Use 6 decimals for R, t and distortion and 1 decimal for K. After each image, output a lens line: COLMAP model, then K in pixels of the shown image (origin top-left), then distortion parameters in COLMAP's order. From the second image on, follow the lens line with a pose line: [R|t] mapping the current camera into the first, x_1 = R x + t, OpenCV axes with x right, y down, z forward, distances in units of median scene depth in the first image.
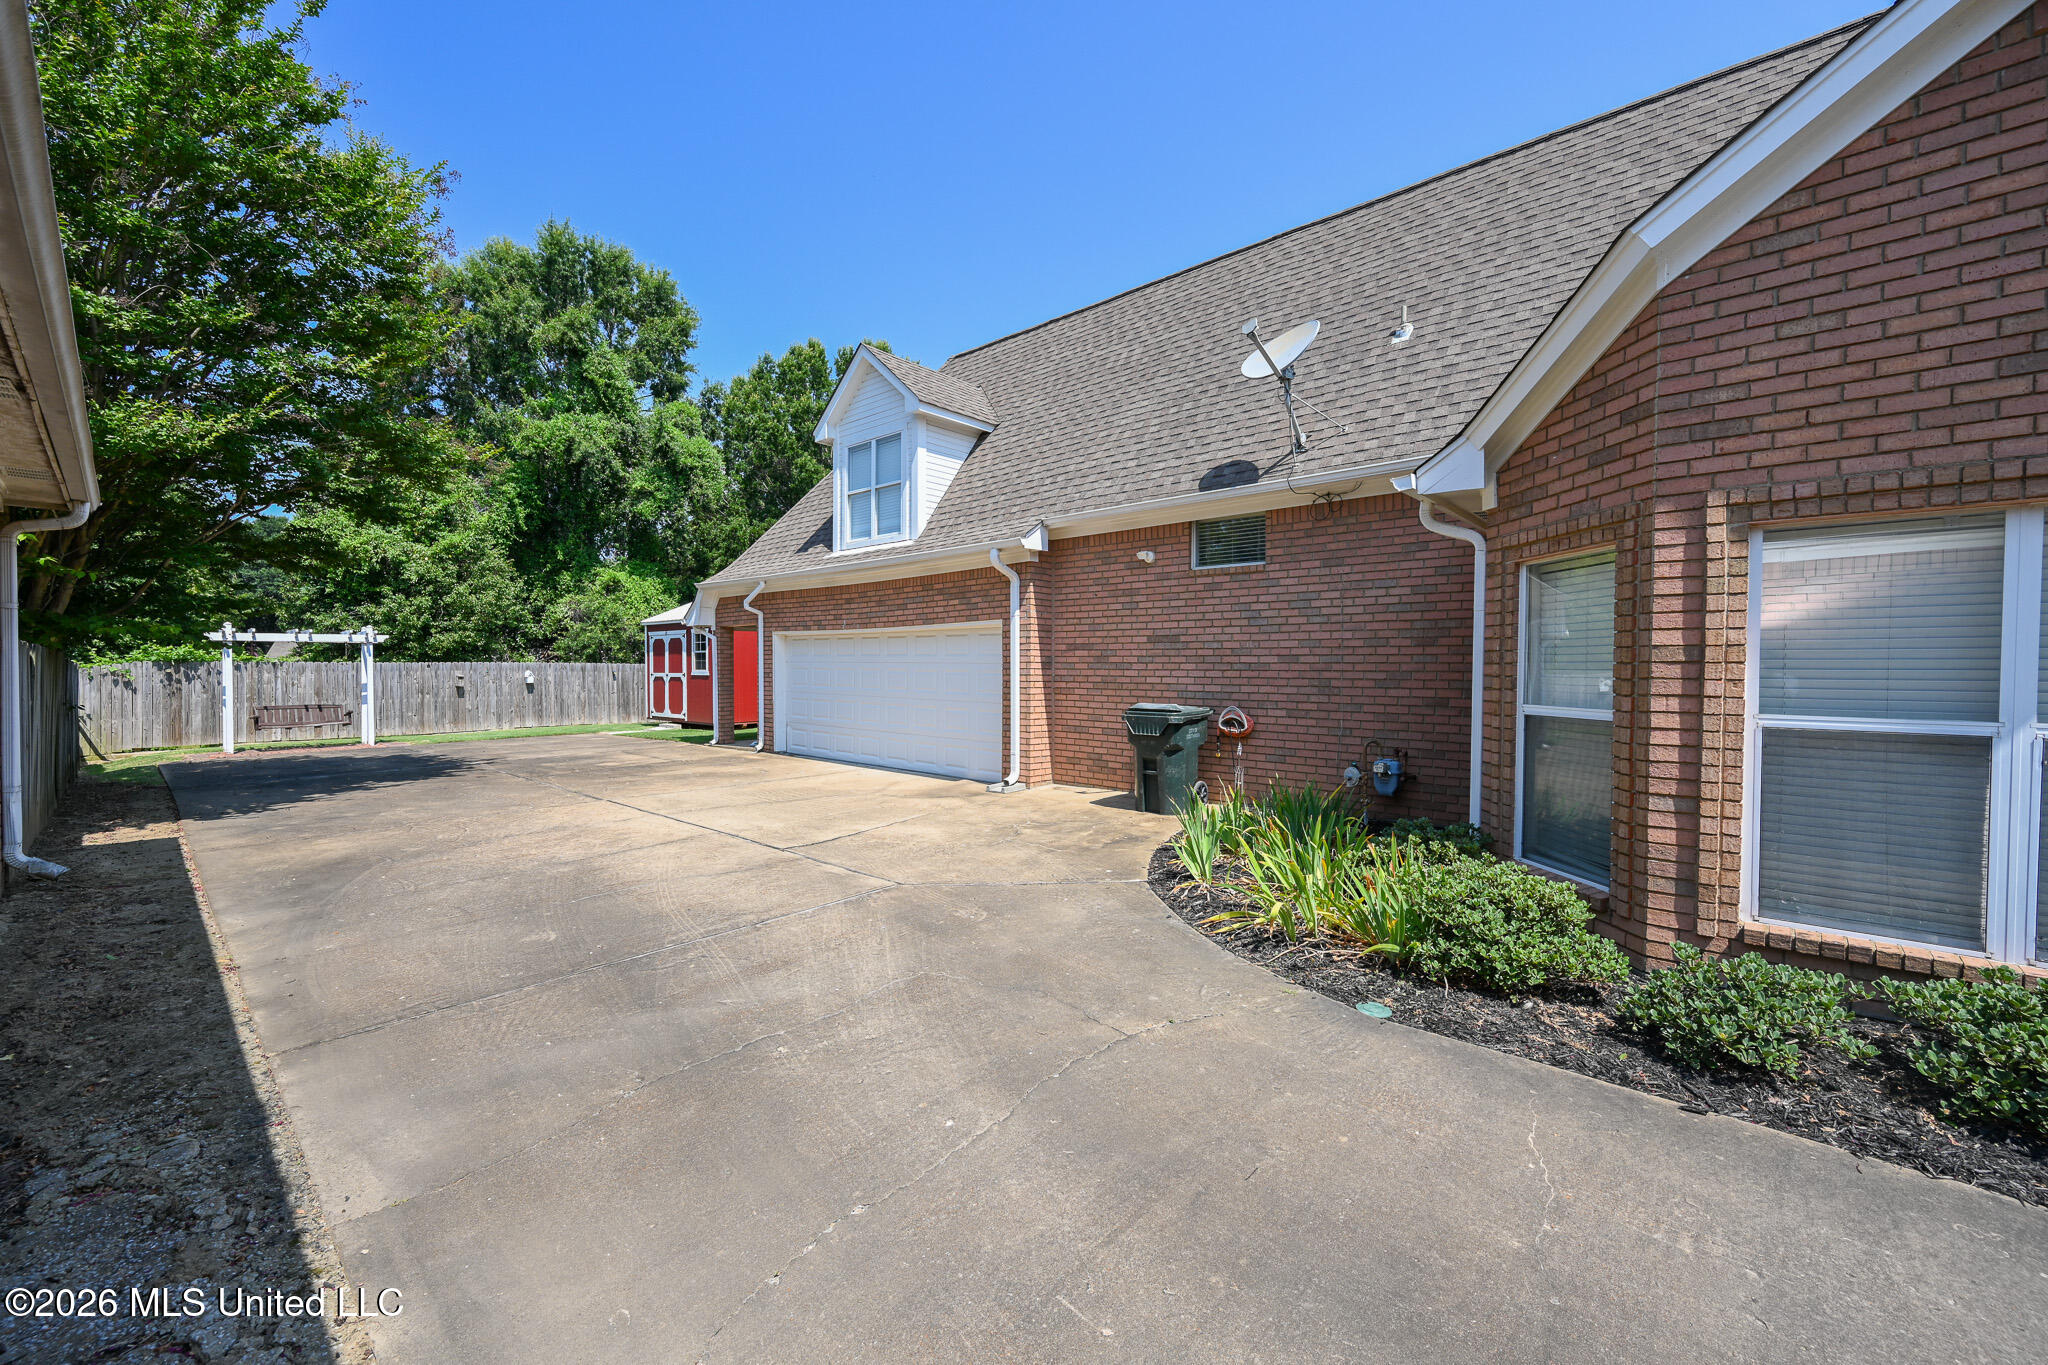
lens RADIAL K [[804.2, 0, 1026.4], [0, 804.2, 683.6], [0, 0, 1]] dist [-0.003040, 0.000969]
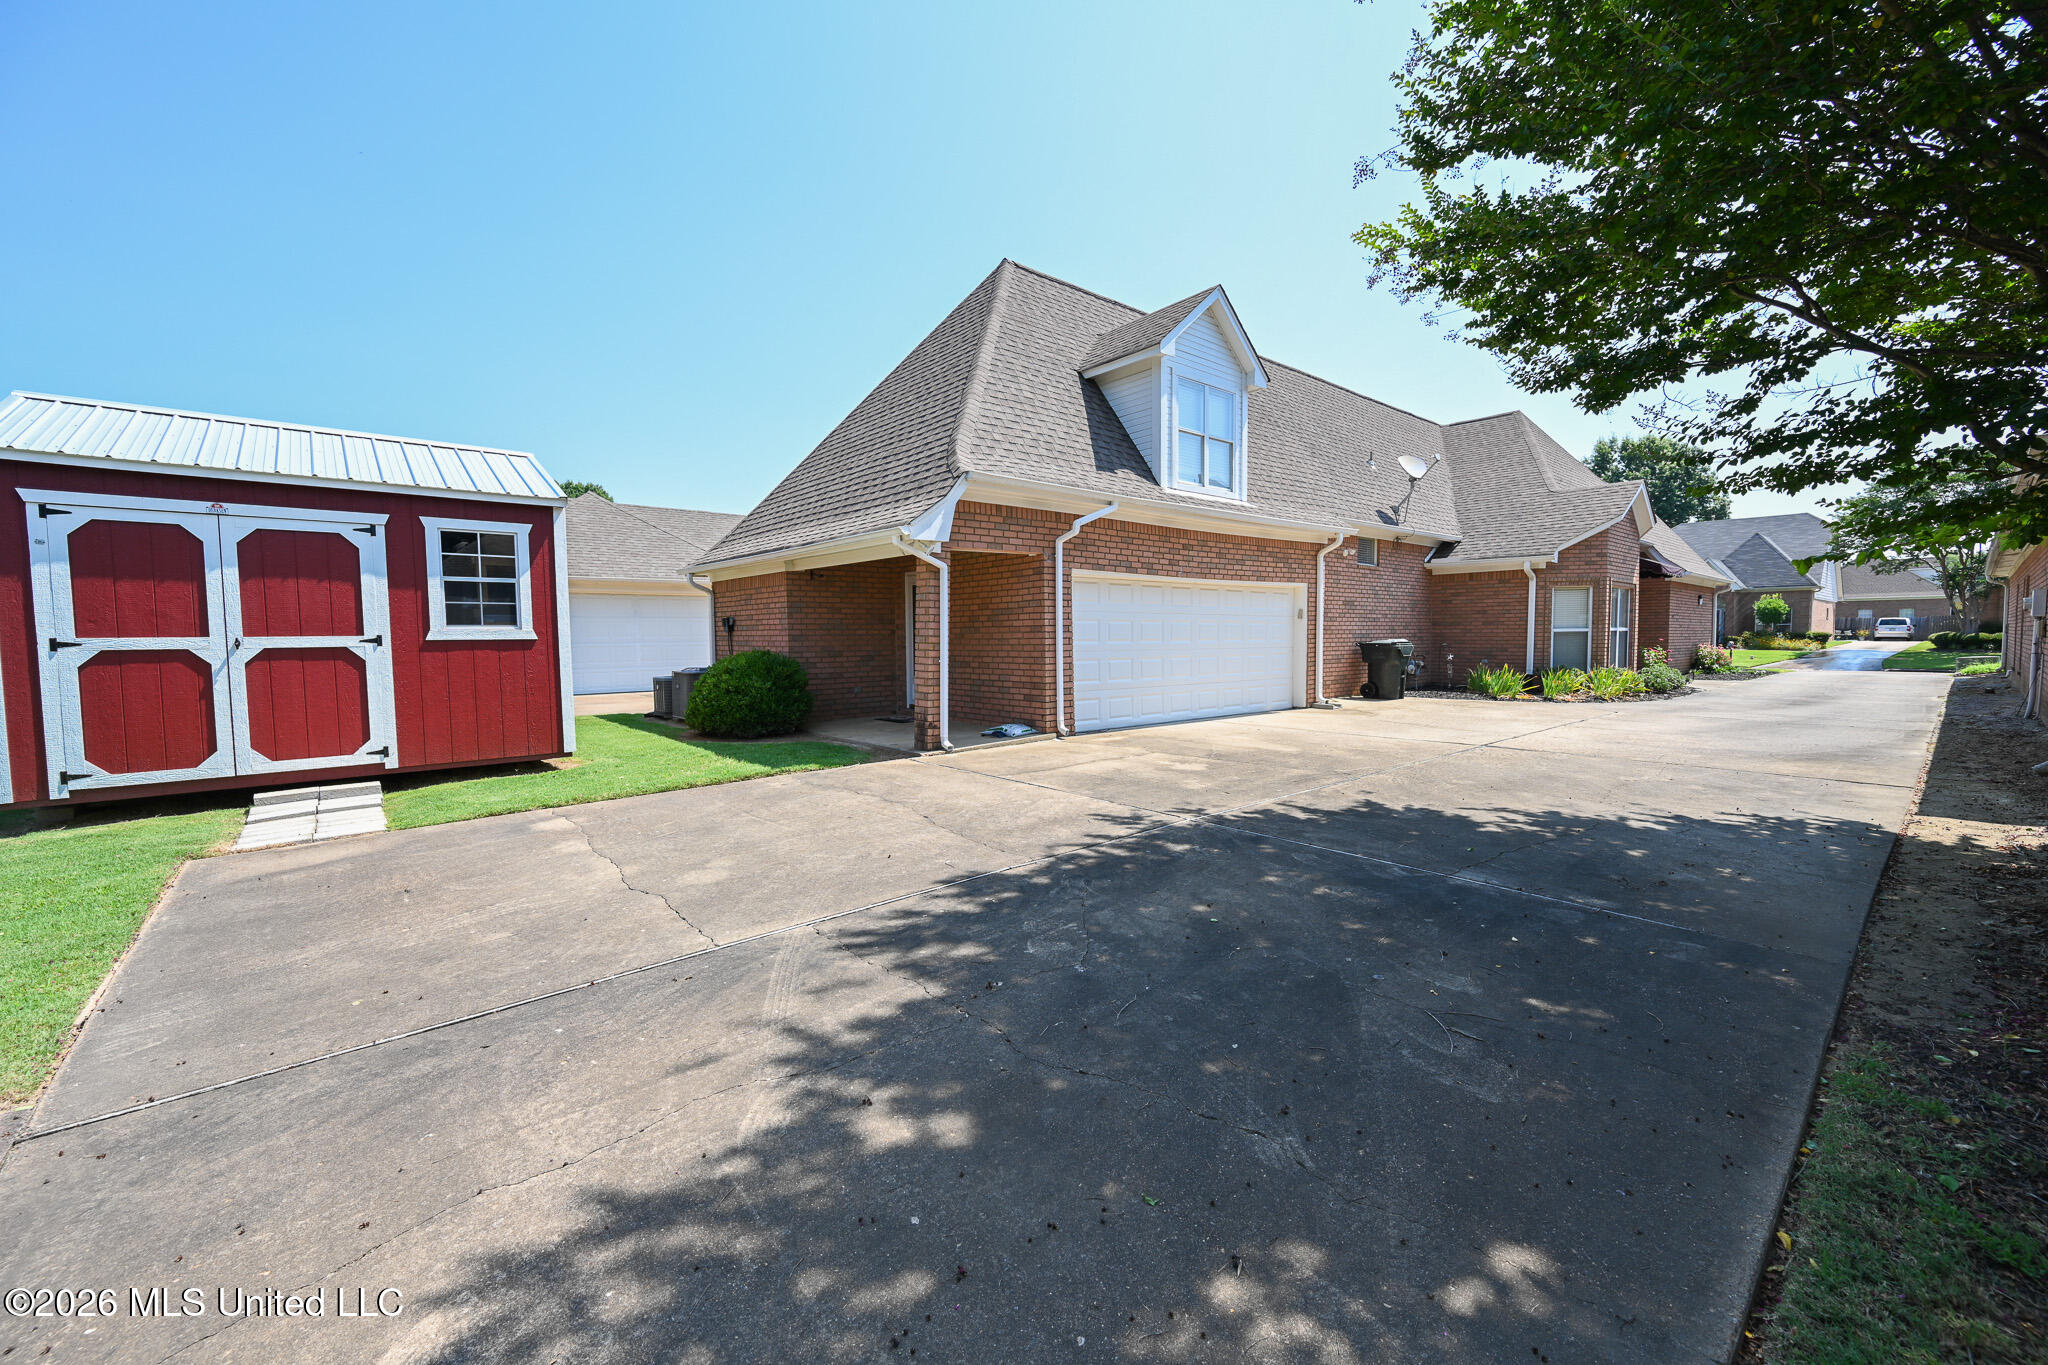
lens RADIAL K [[804.2, 0, 1024.7], [0, 804.2, 679.5], [0, 0, 1]] dist [-0.003040, 0.000969]
pose [[0.137765, -0.057633, 0.988787, -0.693472], [0.032454, 0.998032, 0.053650, -0.003173], [-0.989933, 0.024699, 0.139365, 0.623692]]
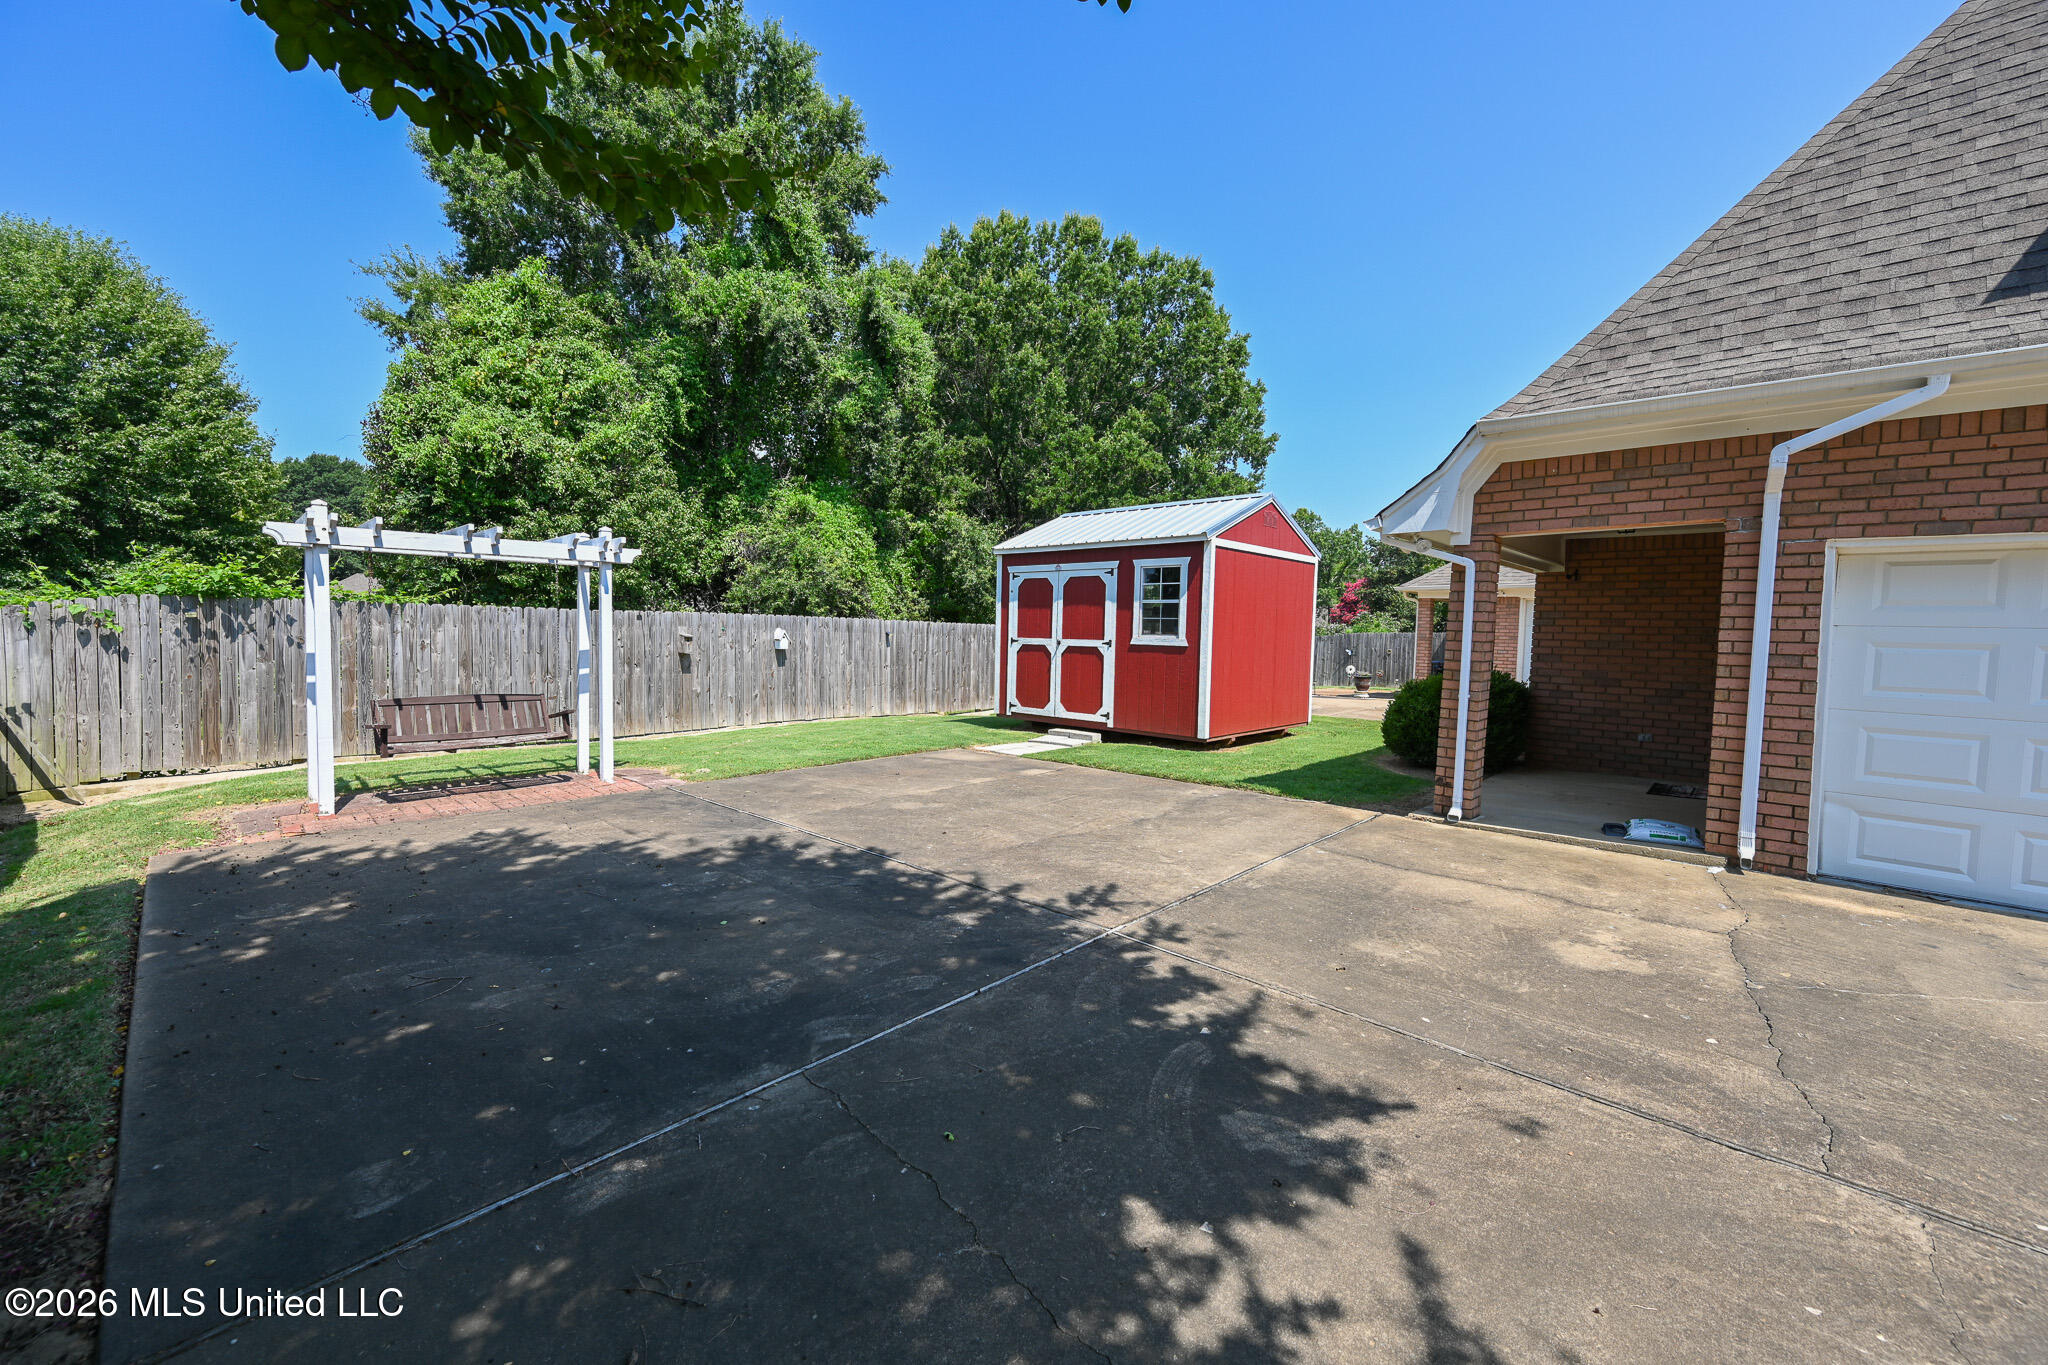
lens RADIAL K [[804.2, 0, 1030.4], [0, 804.2, 676.0], [0, 0, 1]] dist [-0.003040, 0.000969]
pose [[0.999333, 0.023862, -0.027635, -0.434447], [-0.022927, 0.999169, 0.033690, -0.005511], [0.028416, -0.033034, 0.999050, 0.419095]]
